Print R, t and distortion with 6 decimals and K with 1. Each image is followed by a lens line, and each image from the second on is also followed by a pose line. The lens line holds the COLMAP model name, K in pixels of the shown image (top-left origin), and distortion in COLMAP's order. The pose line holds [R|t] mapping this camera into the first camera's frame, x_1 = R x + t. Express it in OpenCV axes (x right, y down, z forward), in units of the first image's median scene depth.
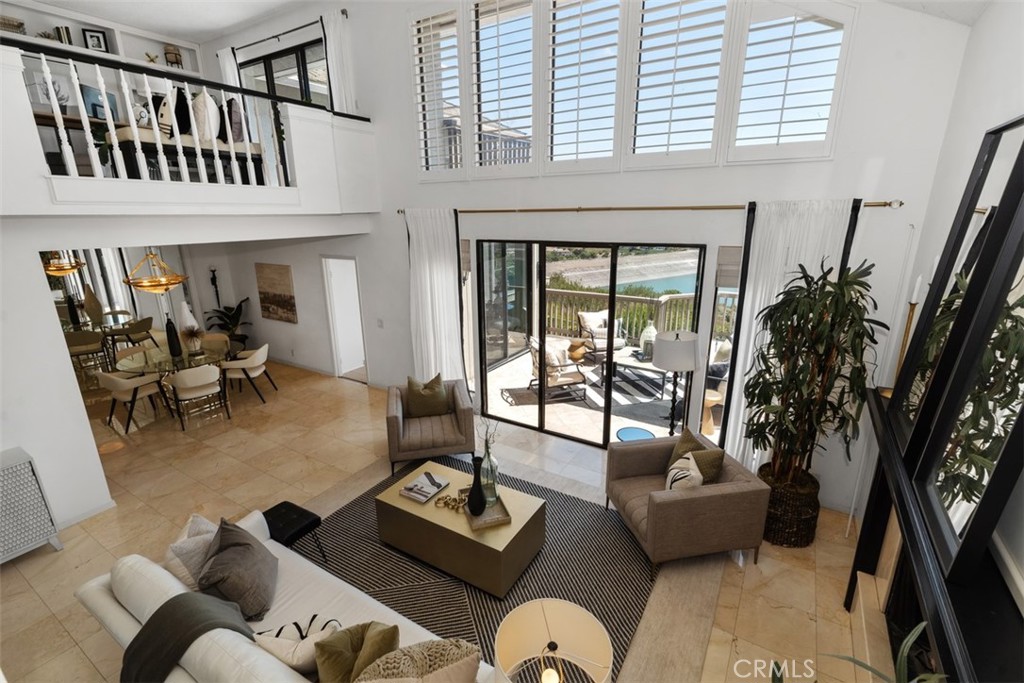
lens RADIAL K [[467.4, 0, 501.9], [0, 467.4, 343.2], [0, 0, 1]] dist [0.013172, -0.000478]
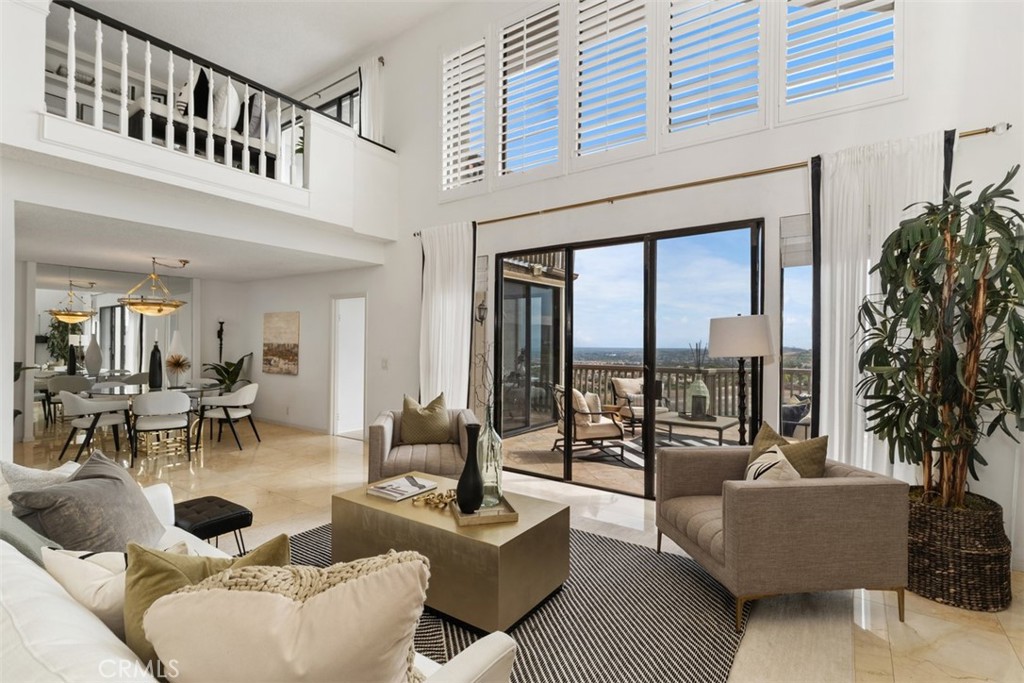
lens RADIAL K [[484.5, 0, 502.6], [0, 484.5, 342.3], [0, 0, 1]] dist [0.000078, -0.000260]
pose [[0.997785, 0.024874, -0.061693, 0.021298], [-0.041012, 0.960241, -0.276142, 0.202632], [0.052371, 0.278061, 0.959135, 0.156851]]
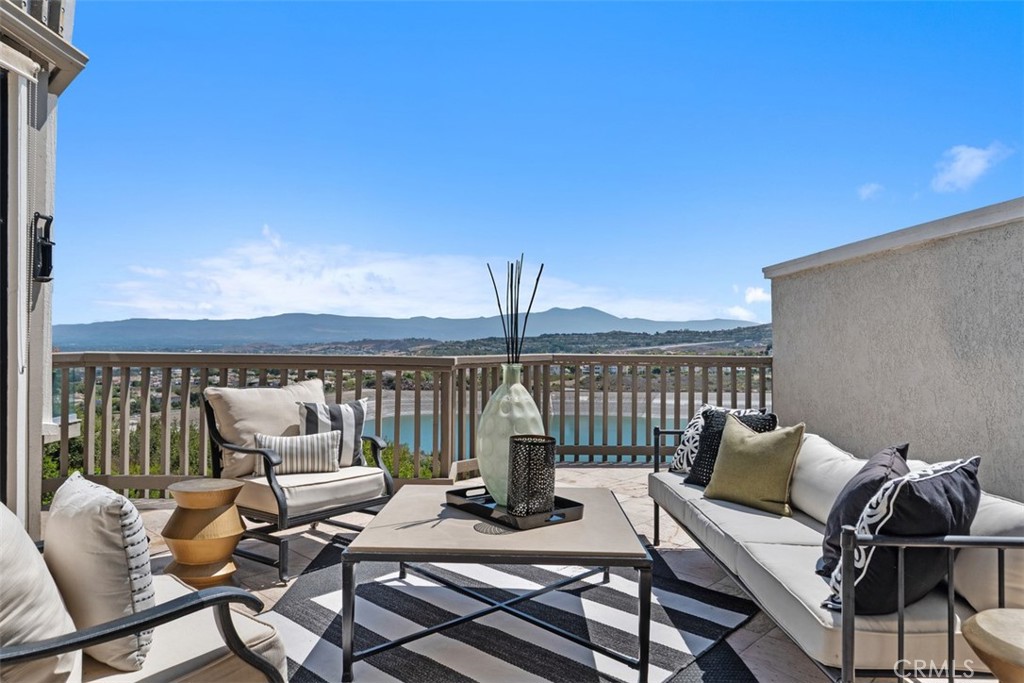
lens RADIAL K [[667.6, 0, 511.4], [0, 667.6, 340.5], [0, 0, 1]] dist [0.025650, -0.003832]
pose [[0.822750, 0.023149, 0.567931, 0.136973], [0.133508, 0.963347, -0.232677, 0.034666], [-0.552501, 0.267258, 0.789503, 0.917746]]
